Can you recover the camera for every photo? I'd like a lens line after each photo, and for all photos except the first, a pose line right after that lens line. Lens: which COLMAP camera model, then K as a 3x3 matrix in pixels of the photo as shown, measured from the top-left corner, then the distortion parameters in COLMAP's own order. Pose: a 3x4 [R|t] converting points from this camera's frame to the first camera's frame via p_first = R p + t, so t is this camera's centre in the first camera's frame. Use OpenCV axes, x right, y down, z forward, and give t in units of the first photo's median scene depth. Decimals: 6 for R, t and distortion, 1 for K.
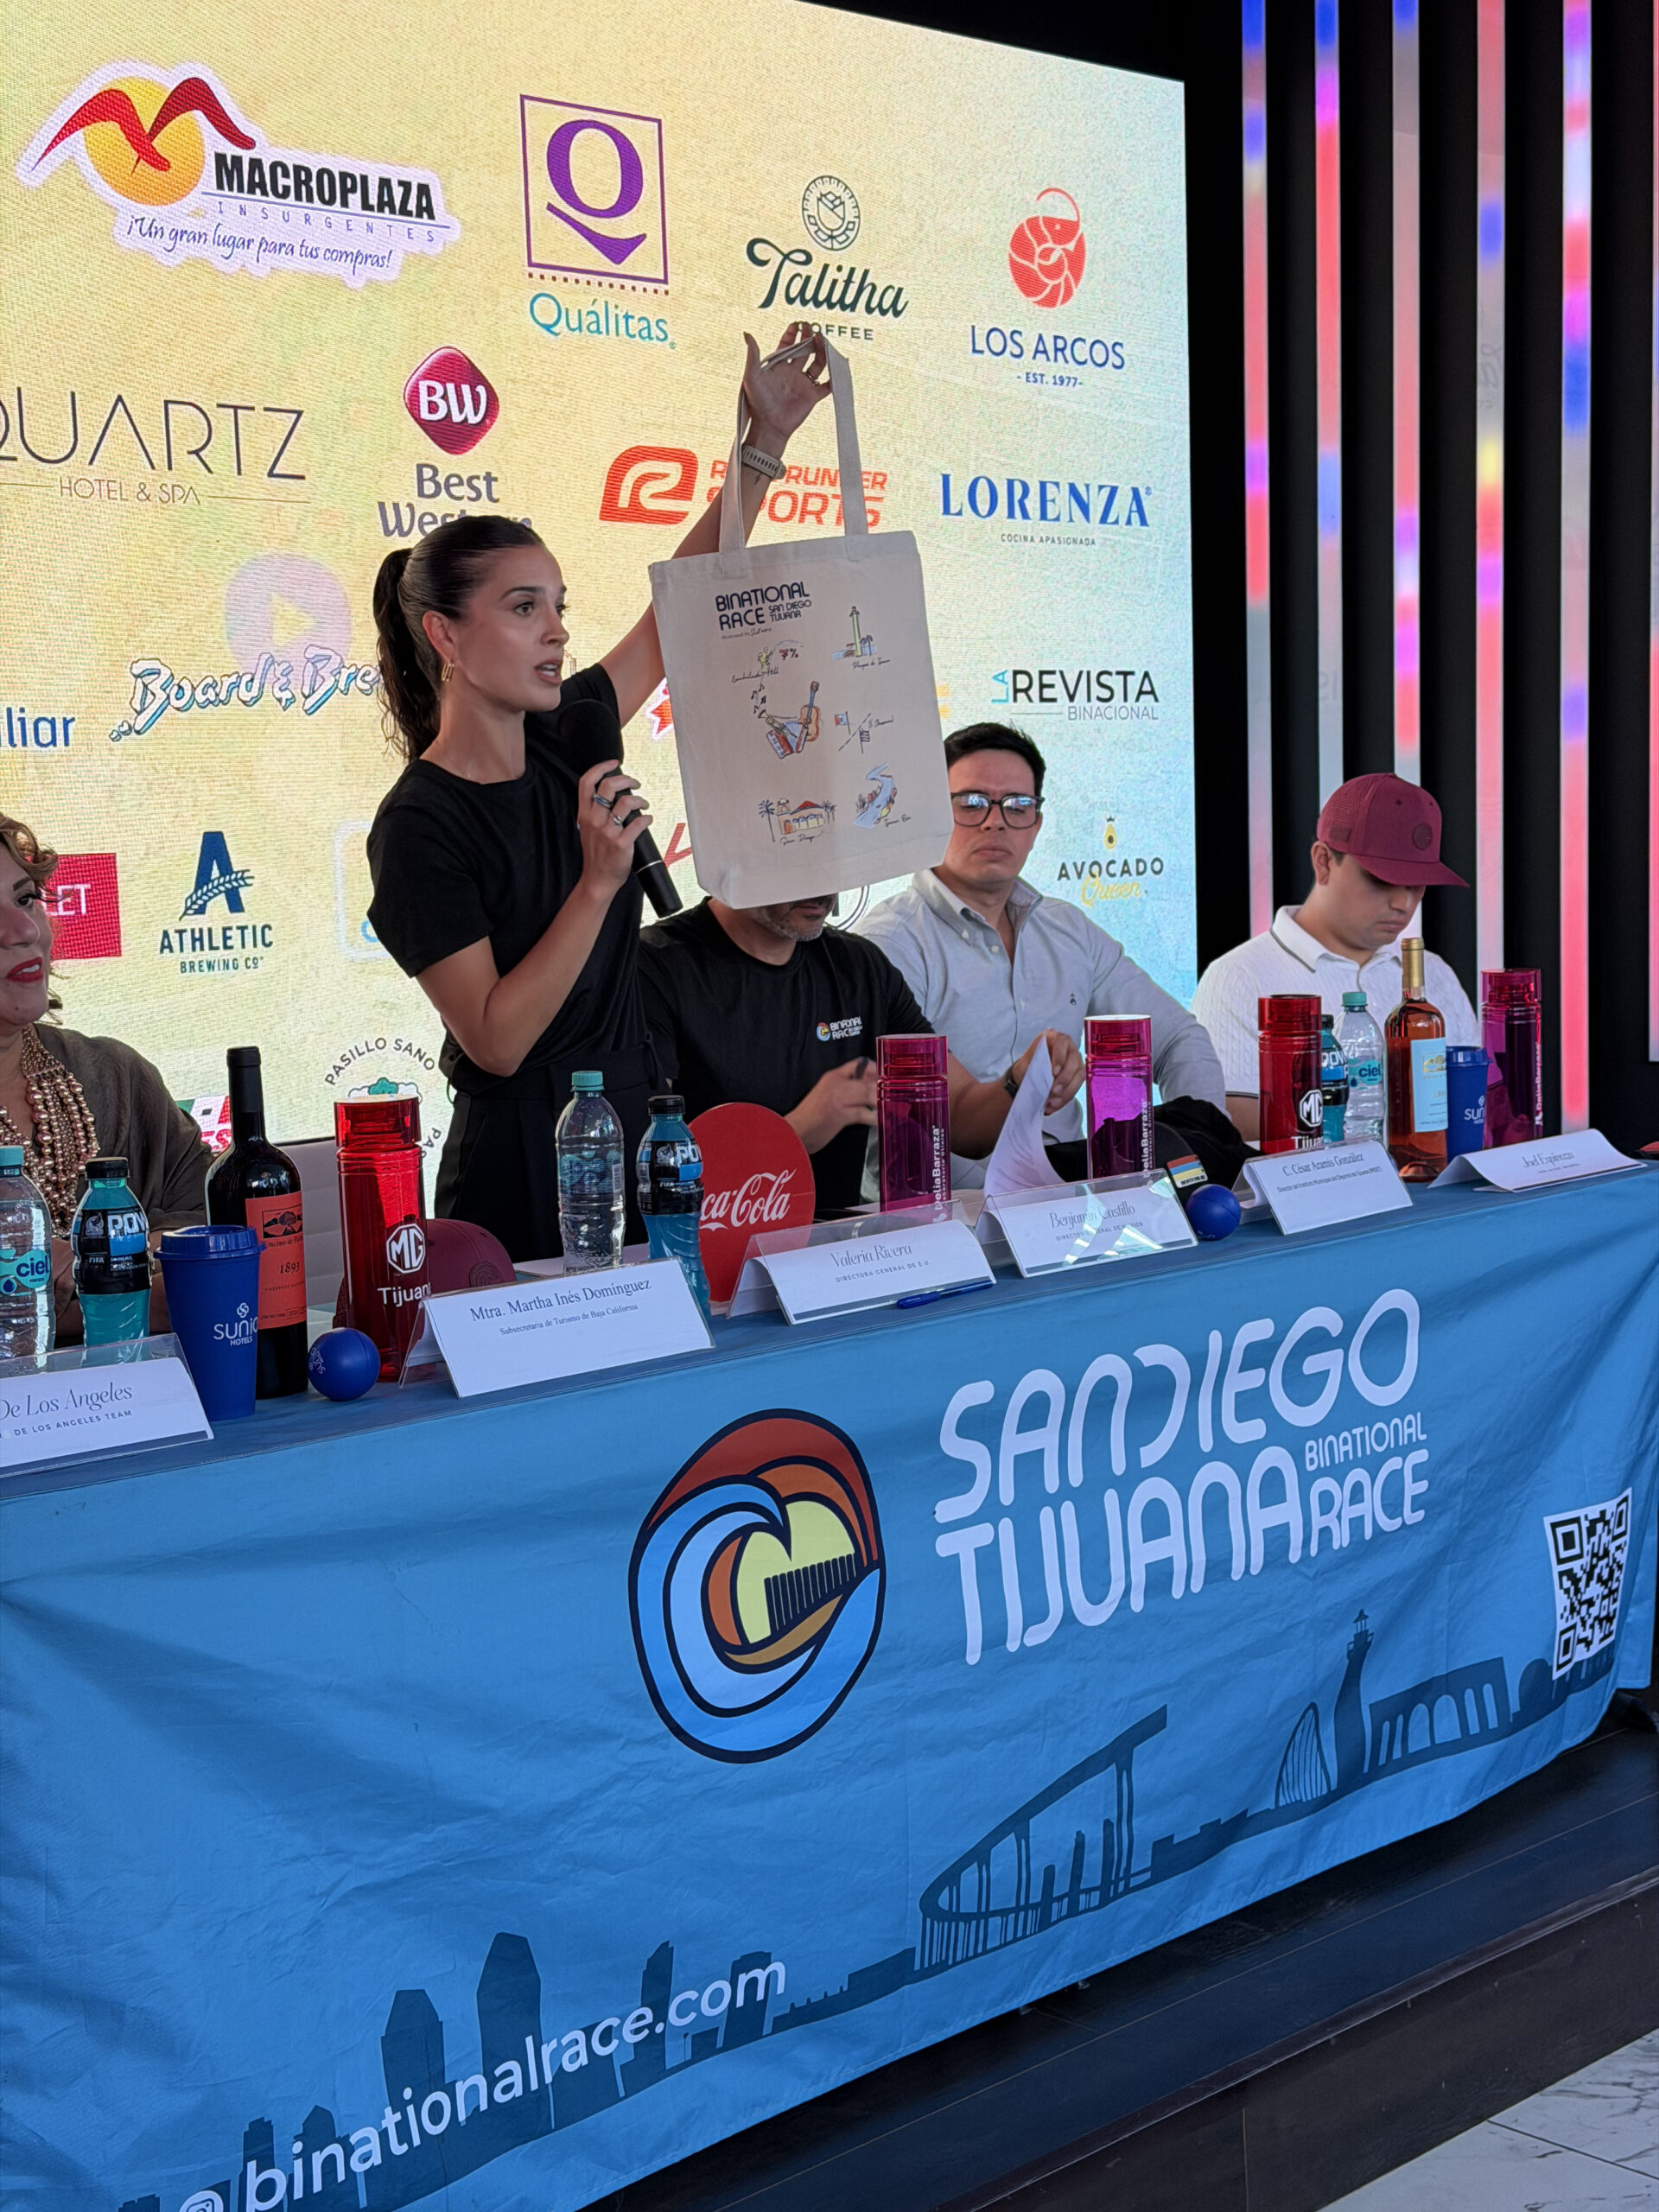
lens RADIAL K [[3085.6, 0, 854.6], [0, 3085.6, 1073.3], [0, 0, 1]] dist [0.144459, 0.040634]
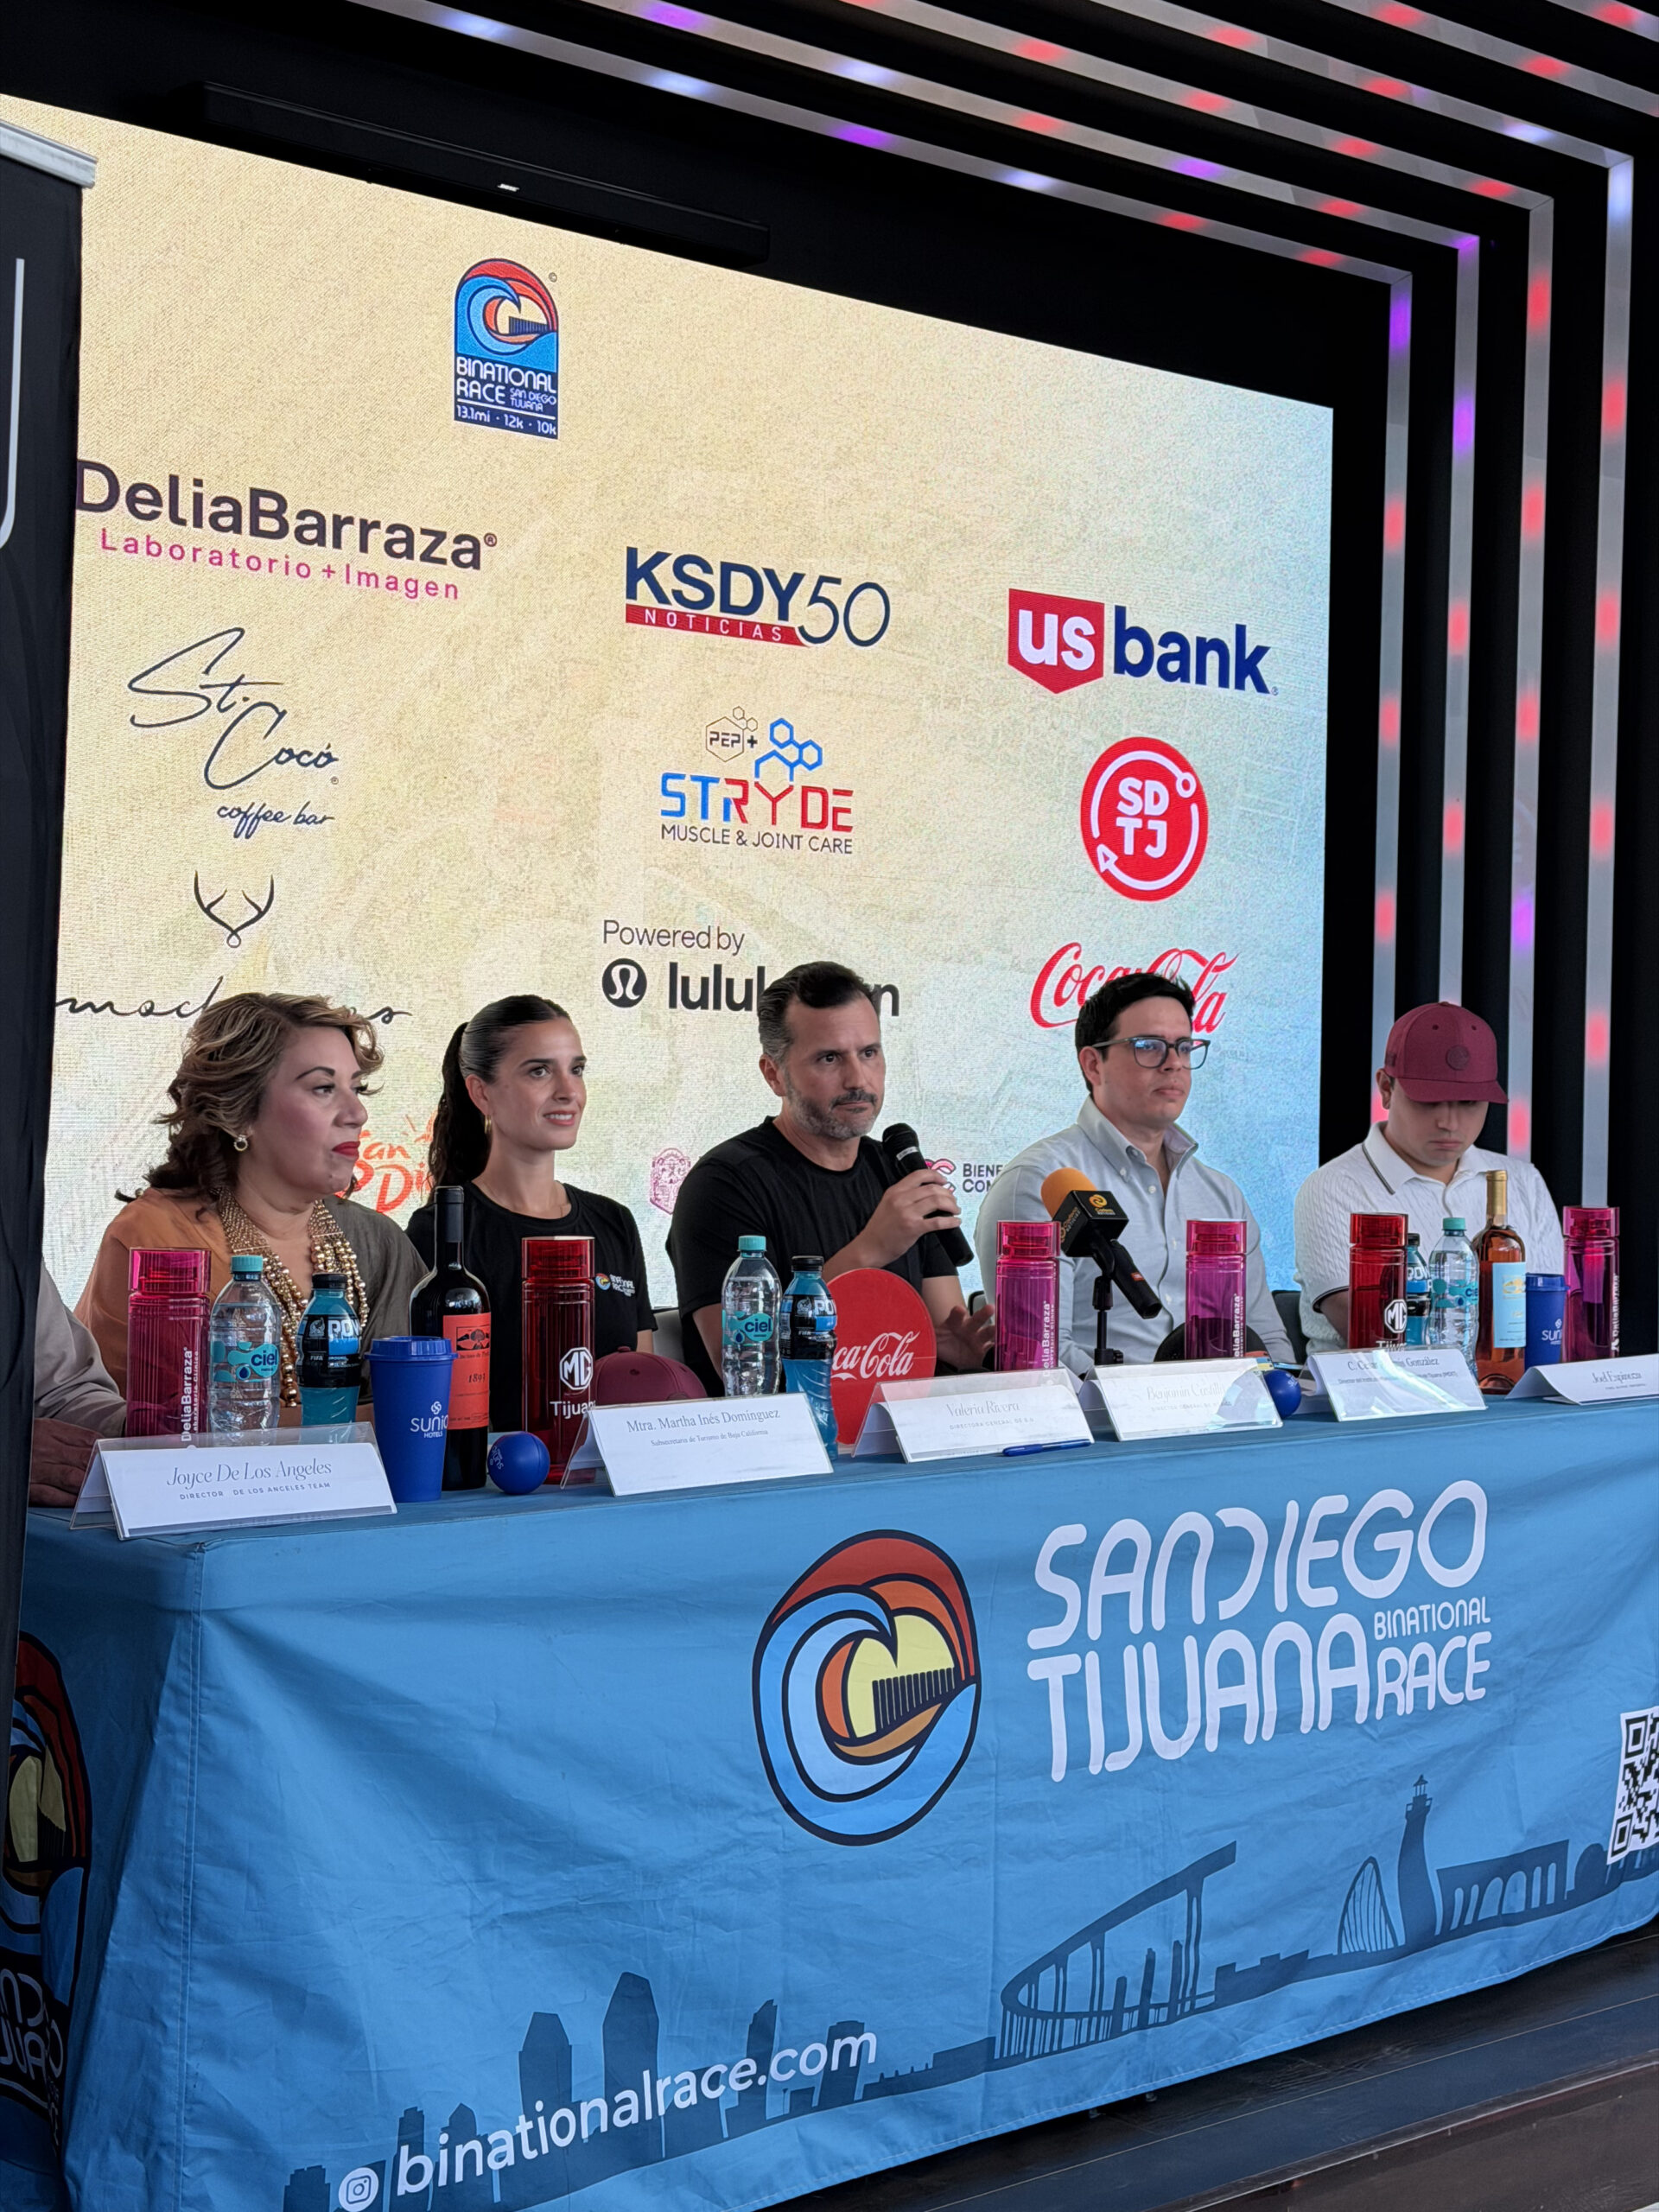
lens RADIAL K [[3059.9, 0, 829.5], [0, 3059.9, 1106.0], [0, 0, 1]] dist [0.166189, -0.053244]
pose [[0.996965, 0.044566, -0.063826, 0.015105], [-0.049593, 0.995602, -0.079478, 0.037838], [0.060004, 0.082402, 0.994791, -0.118729]]
